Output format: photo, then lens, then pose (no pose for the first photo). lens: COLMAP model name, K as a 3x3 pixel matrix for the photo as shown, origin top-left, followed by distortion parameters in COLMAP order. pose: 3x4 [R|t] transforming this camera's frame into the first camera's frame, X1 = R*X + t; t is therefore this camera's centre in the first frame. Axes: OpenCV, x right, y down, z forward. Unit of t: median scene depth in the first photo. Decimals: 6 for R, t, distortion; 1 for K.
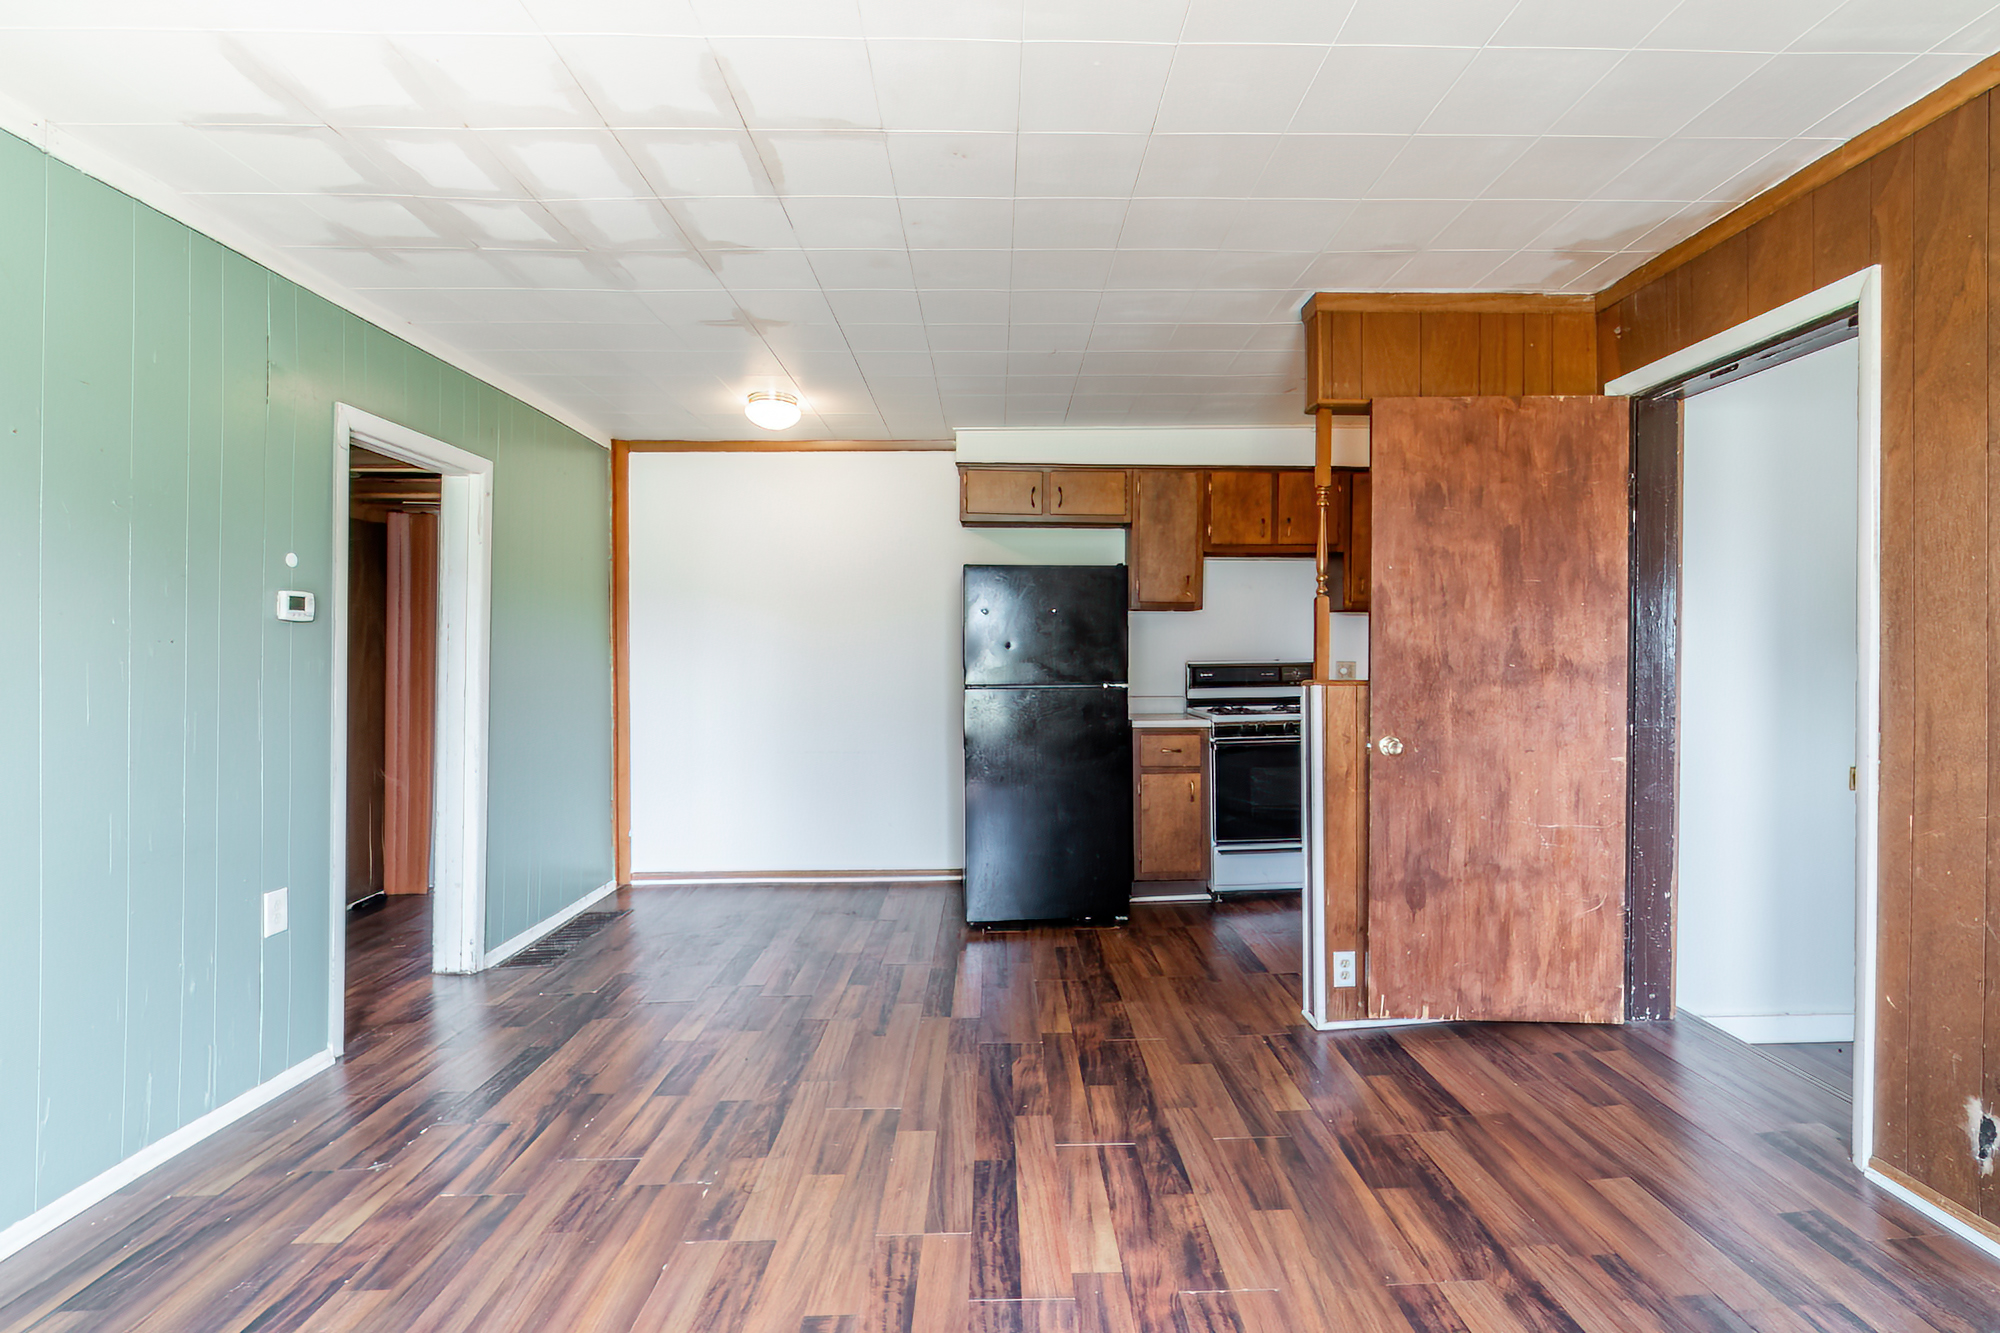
lens RADIAL K [[930.3, 0, 1033.8], [0, 930.3, 662.0], [0, 0, 1]] dist [-0.003068, 0.000282]
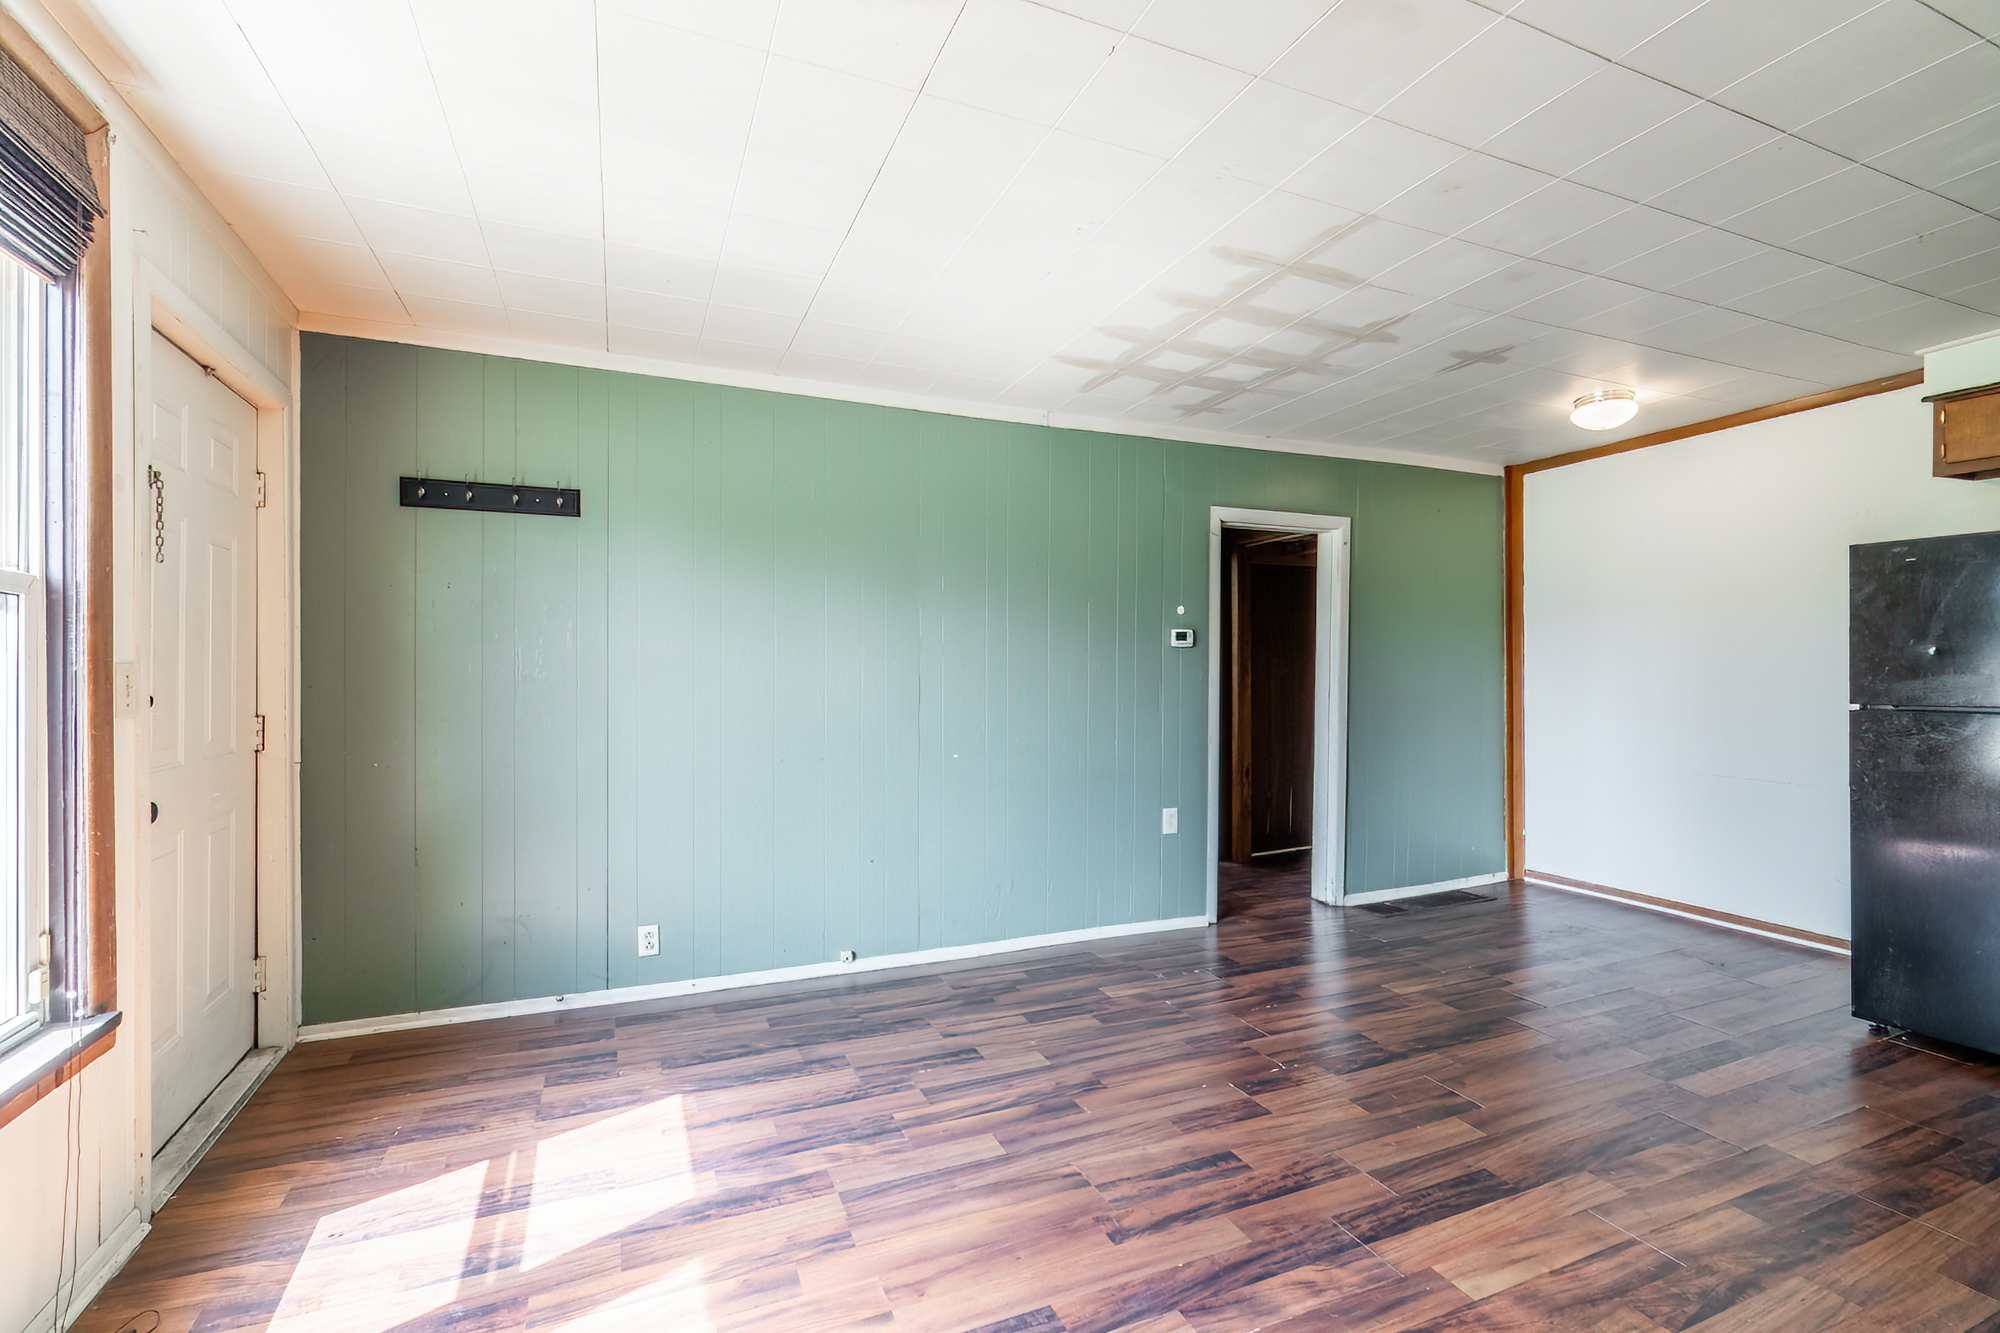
lens RADIAL K [[863.2, 0, 980.2], [0, 863.2, 674.5], [0, 0, 1]] dist [0.000250, 0.000338]
pose [[0.347416, 0.006601, -0.937688, 0.487792], [-0.000460, 0.999976, 0.006869, -0.005466], [0.937711, -0.001955, 0.347411, 0.125623]]
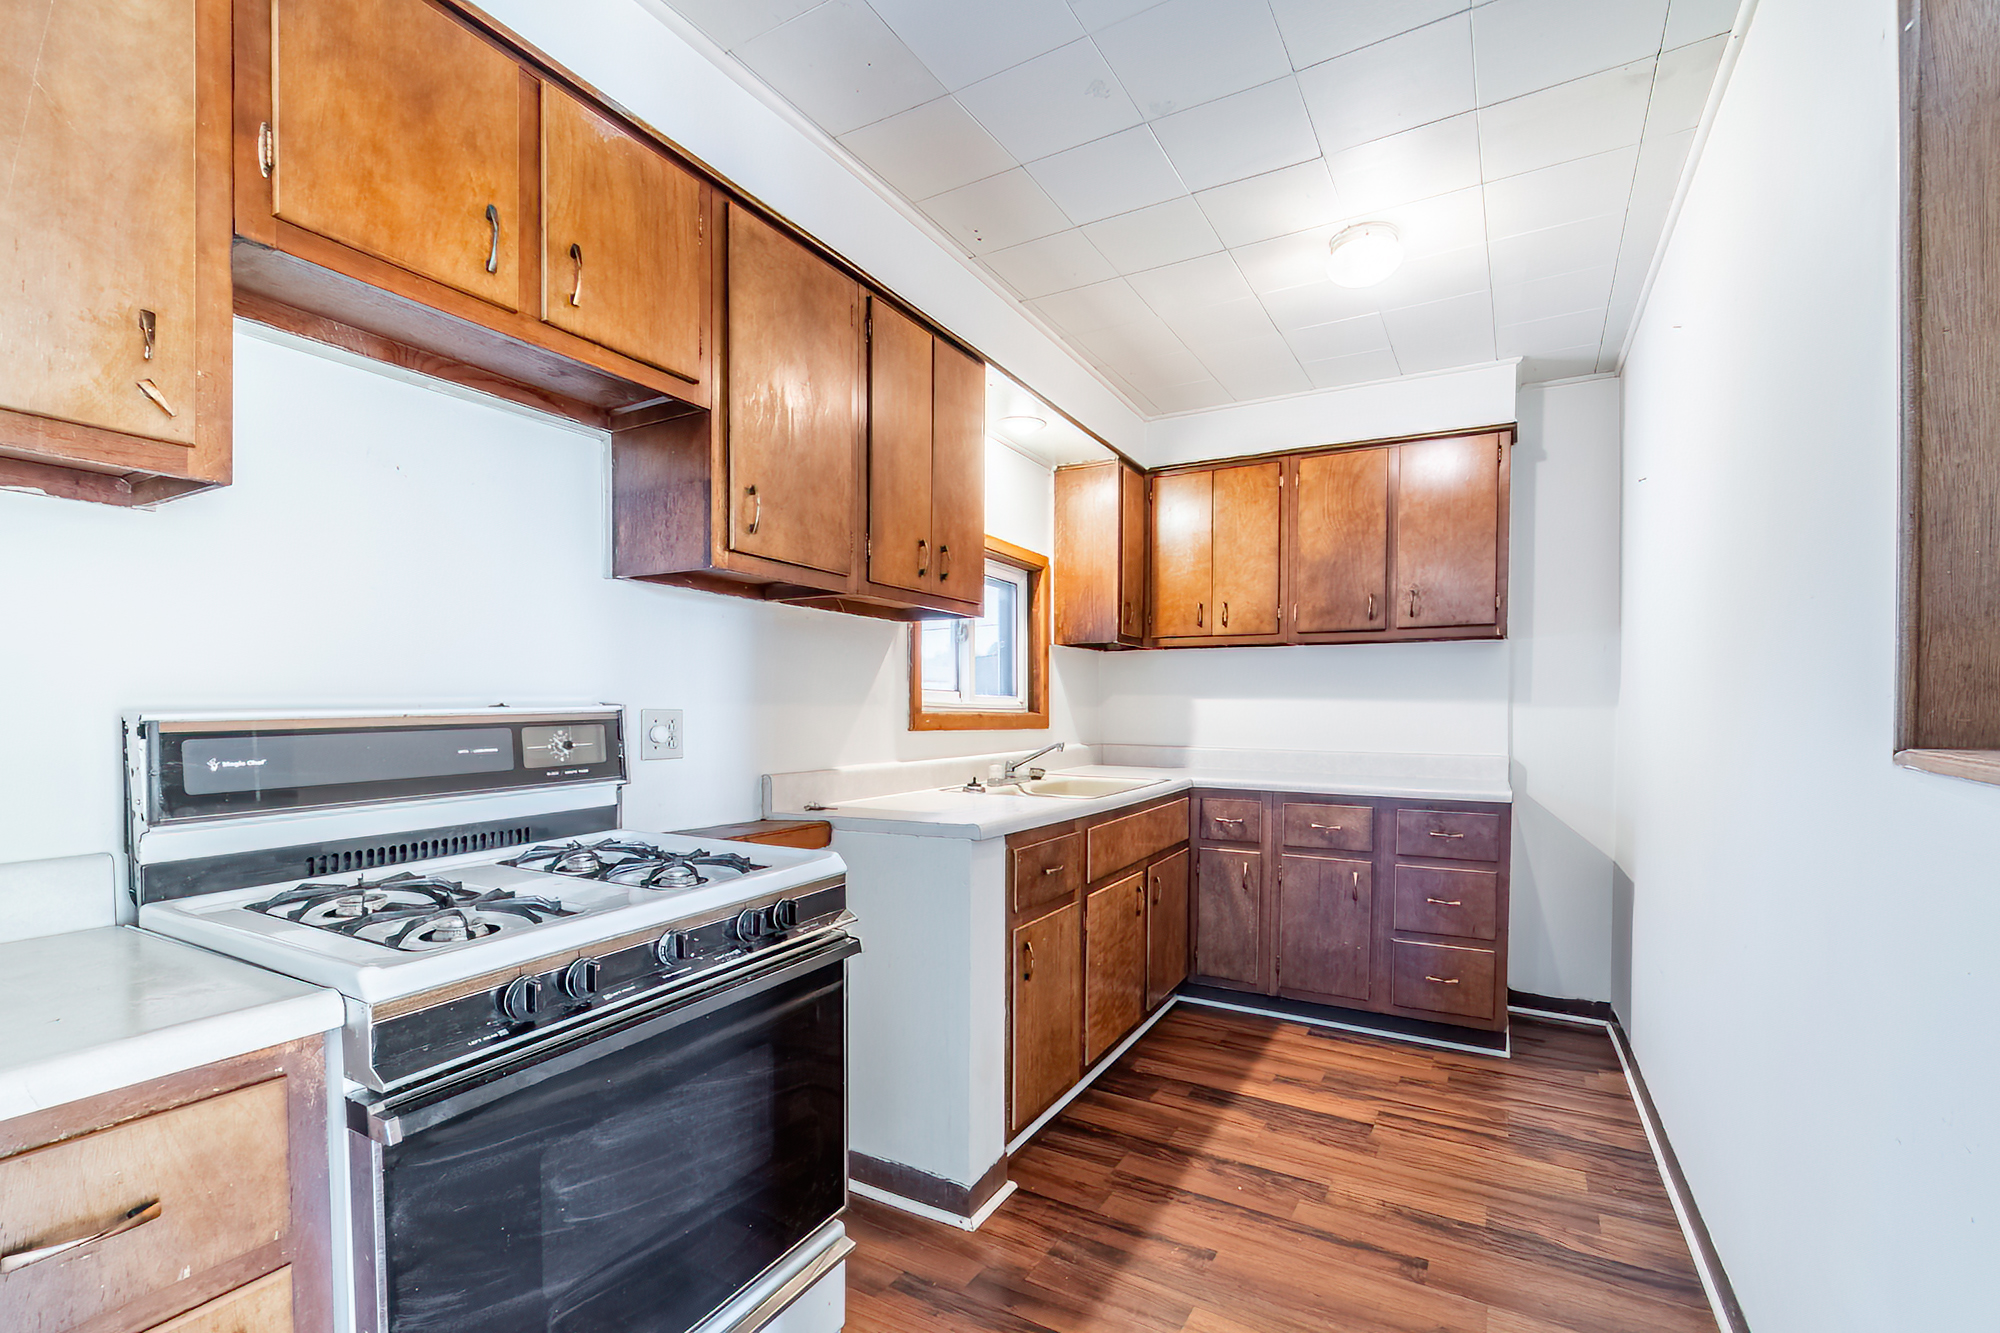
lens RADIAL K [[892.7, 0, 994.2], [0, 892.7, 723.8], [0, 0, 1]] dist [-0.001249, -0.000052]
pose [[0.522160, -0.016661, 0.852685, 0.151734], [-0.002240, 0.999779, 0.020907, -0.004175], [-0.852844, -0.012826, 0.522008, 1.203176]]
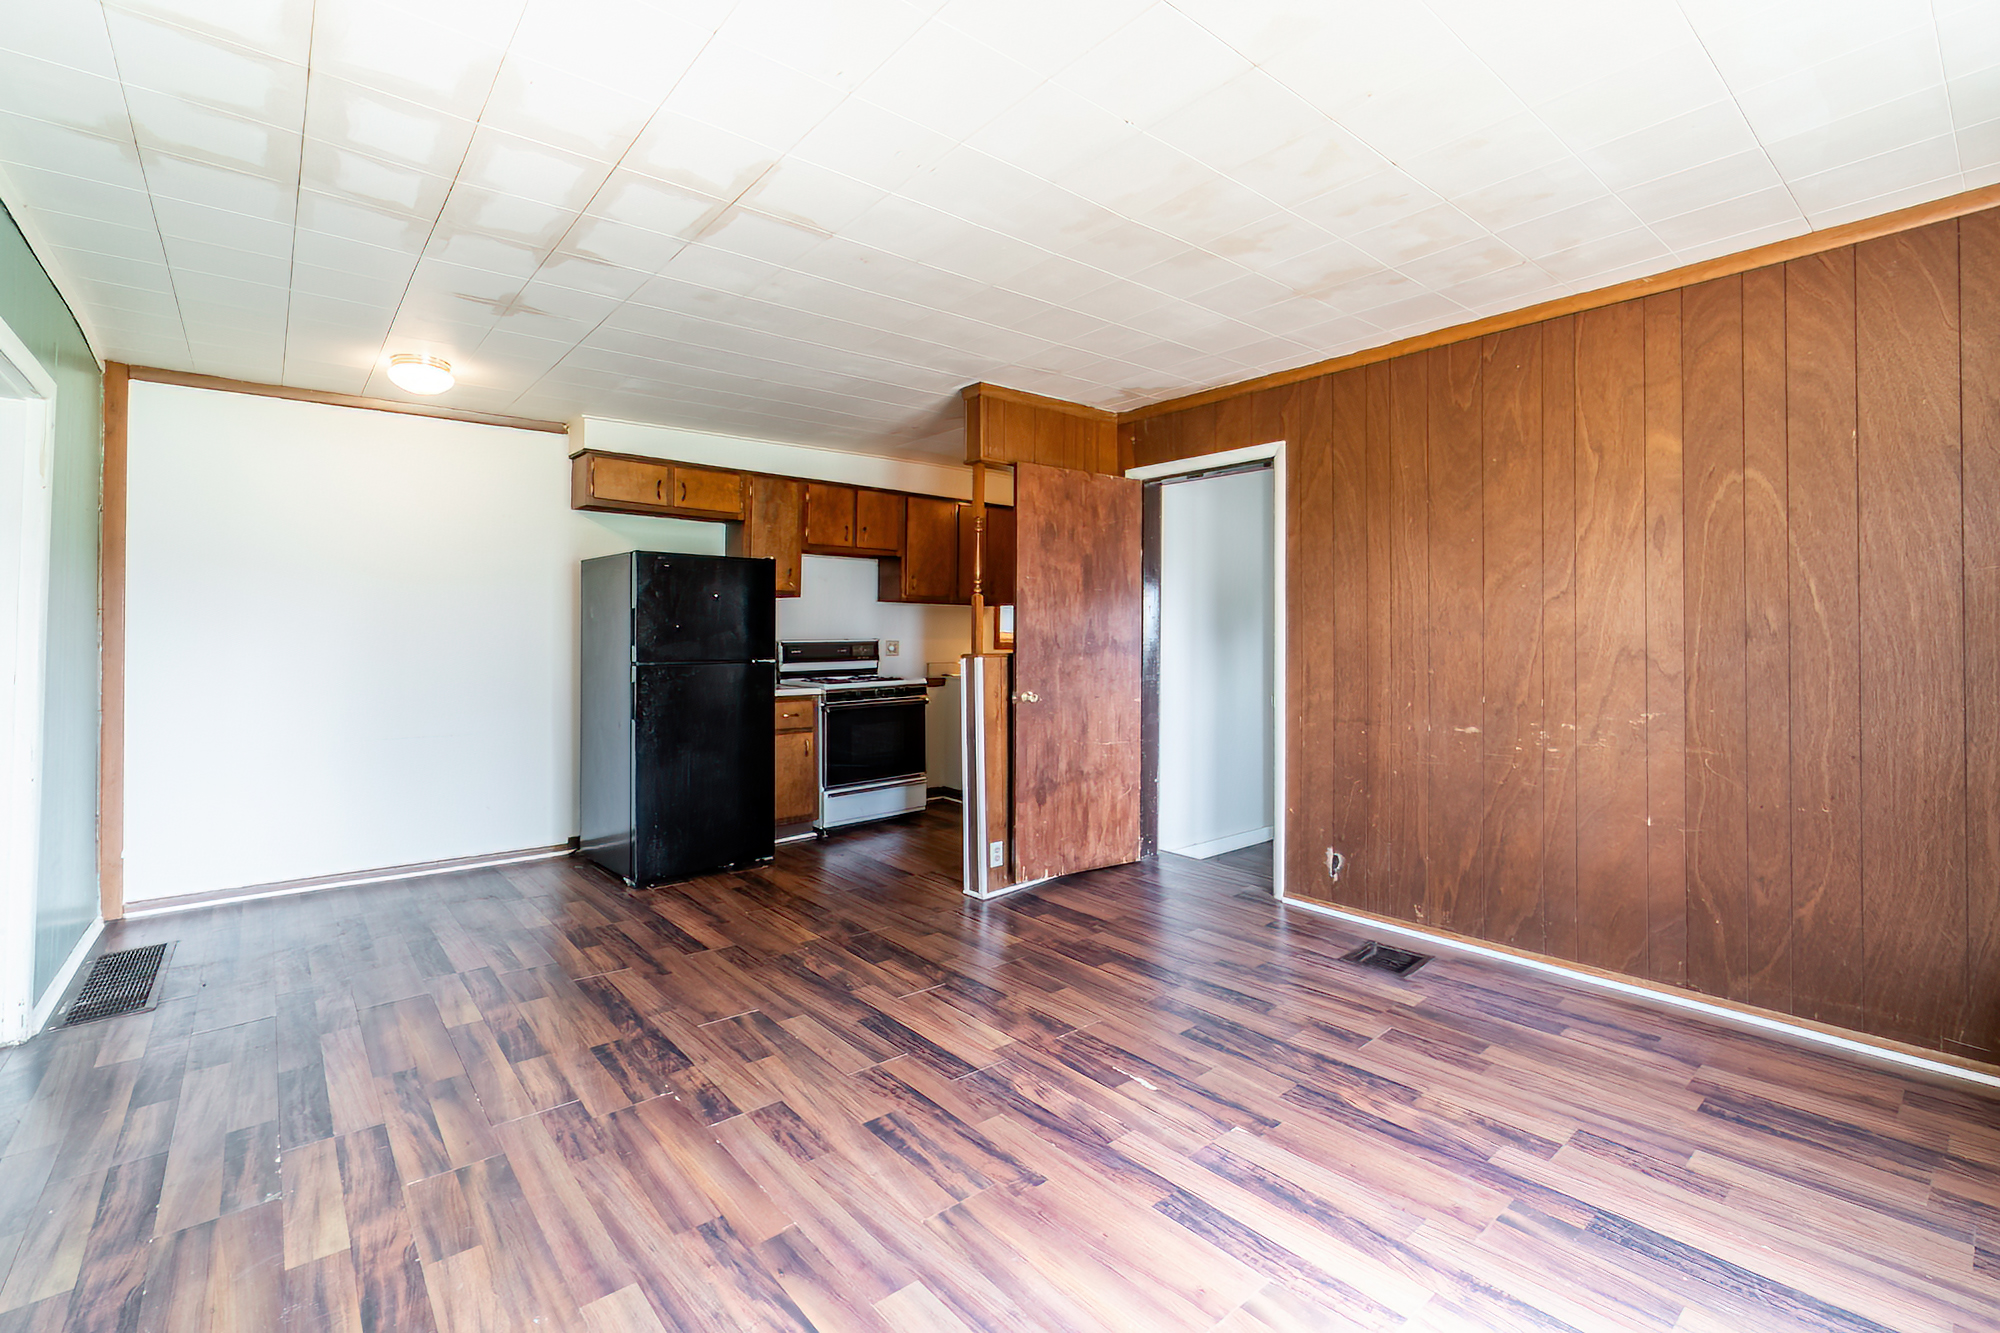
lens RADIAL K [[878.5, 0, 977.9], [0, 878.5, 632.1], [0, 0, 1]] dist [-0.003002, -0.000230]
pose [[0.800775, 0.006572, 0.598929, -0.525637], [-0.000151, 0.999942, -0.010770, 0.001230], [-0.598965, 0.008534, 0.800730, -0.077340]]
